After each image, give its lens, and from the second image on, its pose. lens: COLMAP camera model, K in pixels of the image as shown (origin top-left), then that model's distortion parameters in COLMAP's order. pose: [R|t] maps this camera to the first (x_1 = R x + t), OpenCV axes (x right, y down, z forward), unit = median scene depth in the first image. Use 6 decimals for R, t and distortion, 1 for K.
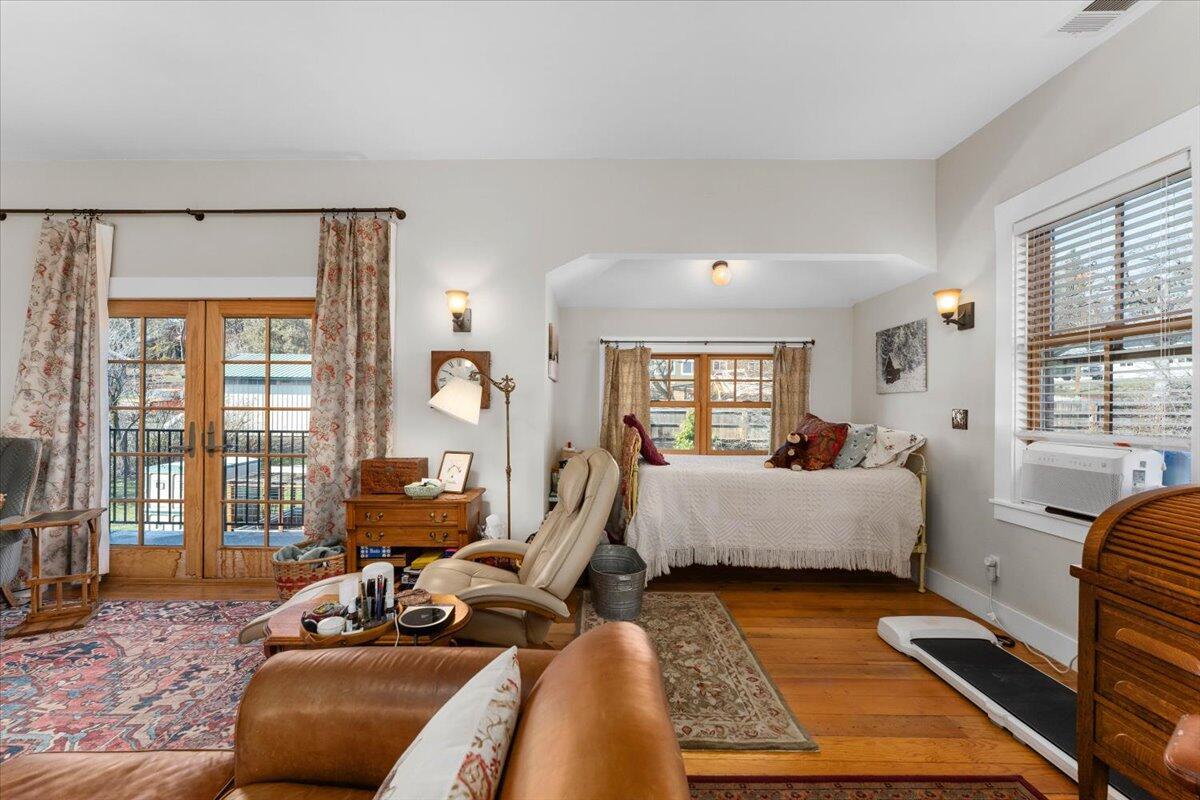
lens RADIAL K [[508.9, 0, 602.9], [0, 508.9, 403.9], [0, 0, 1]] dist [-0.001724, 0.000058]
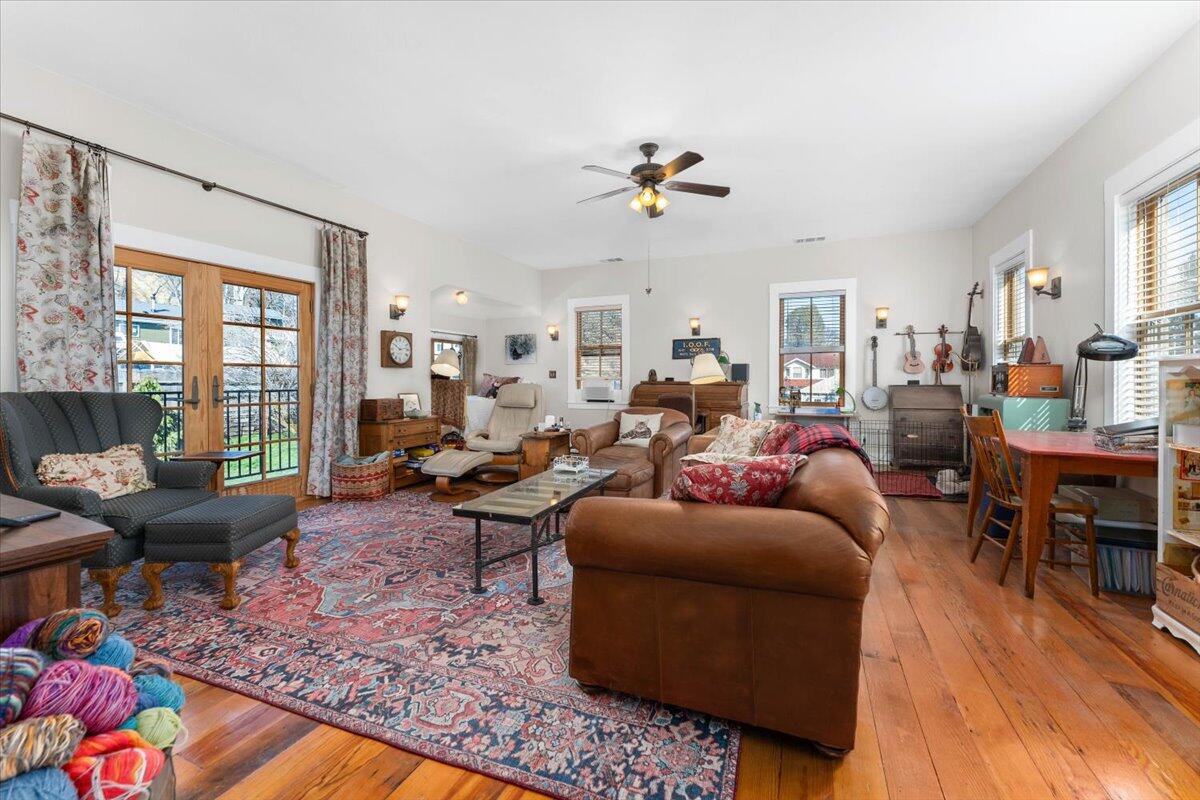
lens RADIAL K [[508.9, 0, 581.9], [0, 508.9, 381.3], [0, 0, 1]] dist [-0.001724, 0.000058]
pose [[0.394881, -0.008525, 0.918693, -1.538014], [0.002493, 0.999963, 0.008207, 0.041406], [-0.918729, -0.000951, 0.394888, -0.172715]]
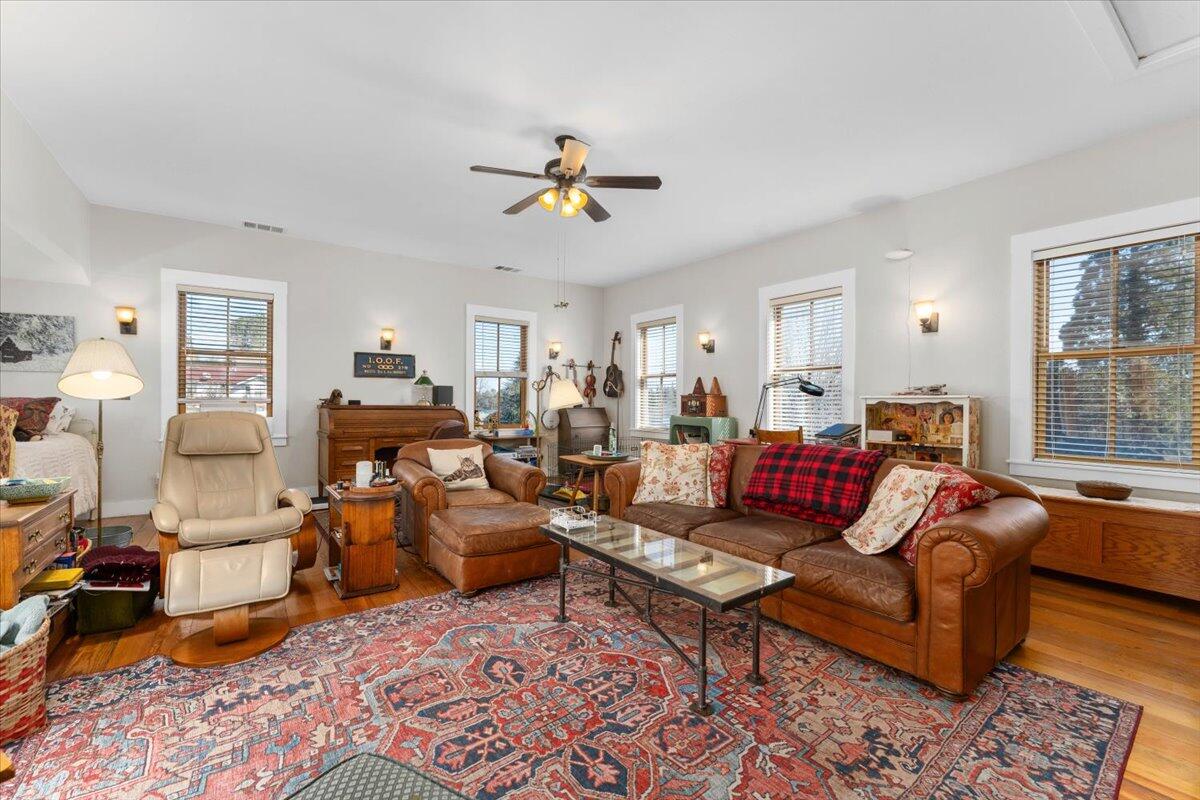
lens RADIAL K [[508.9, 0, 608.3], [0, 508.9, 399.3], [0, 0, 1]] dist [-0.001724, 0.000058]
pose [[-0.610759, -0.009289, 0.791762, -1.261519], [-0.010995, 0.999934, 0.003250, 0.026845], [-0.791741, -0.006720, -0.610820, 0.711053]]
